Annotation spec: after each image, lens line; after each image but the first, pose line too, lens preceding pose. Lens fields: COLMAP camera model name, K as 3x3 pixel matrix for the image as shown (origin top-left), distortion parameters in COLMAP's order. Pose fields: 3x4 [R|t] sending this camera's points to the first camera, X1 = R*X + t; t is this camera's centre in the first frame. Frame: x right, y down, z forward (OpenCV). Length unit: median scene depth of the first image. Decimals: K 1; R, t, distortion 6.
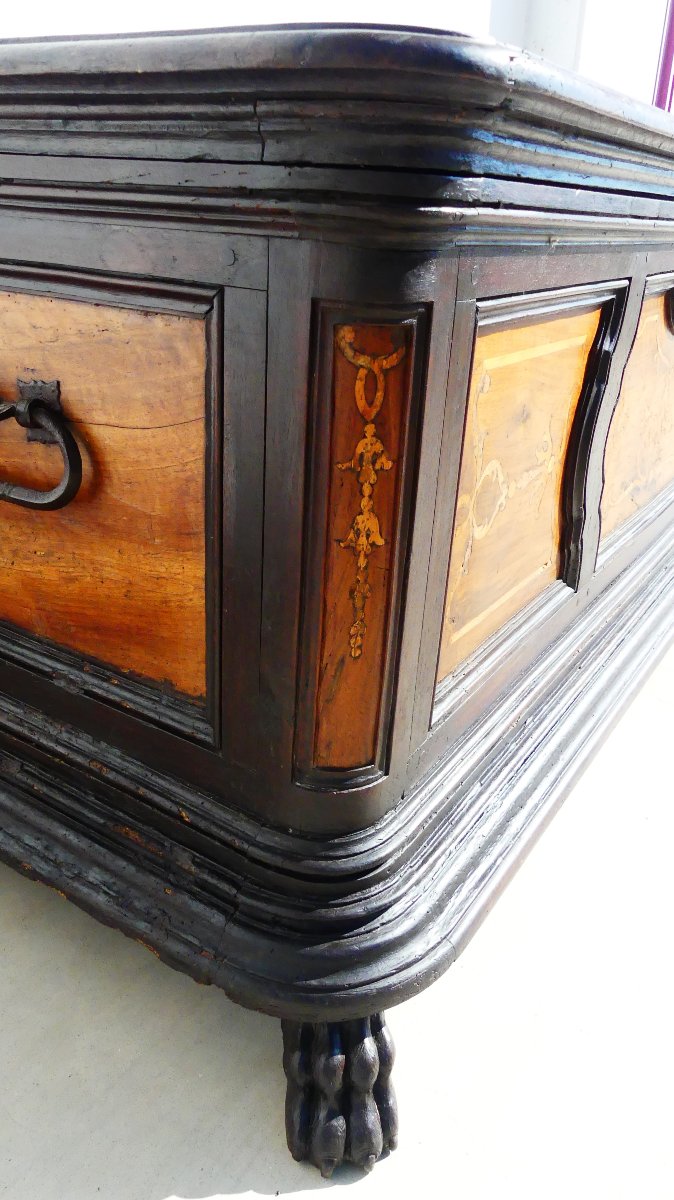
lens RADIAL K [[885.8, 0, 337.5], [0, 885.8, 573.3], [0, 0, 1]] dist [-0.003708, -0.000220]
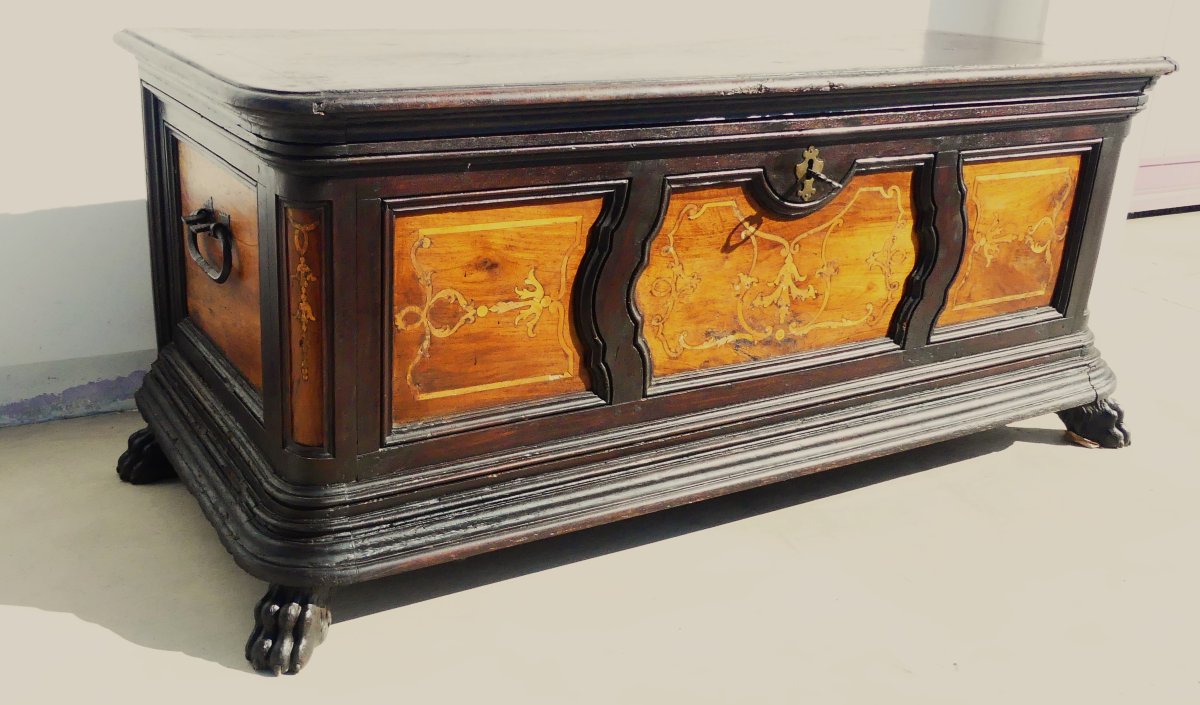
lens RADIAL K [[1200.4, 0, 600.0], [0, 1200.4, 352.5], [0, 0, 1]] dist [0.003326, -0.000132]
pose [[0.897184, 0.142783, -0.417940, 1.621371], [-0.173004, 0.984295, -0.035114, 0.019454], [0.406363, 0.103809, 0.907796, -1.042923]]
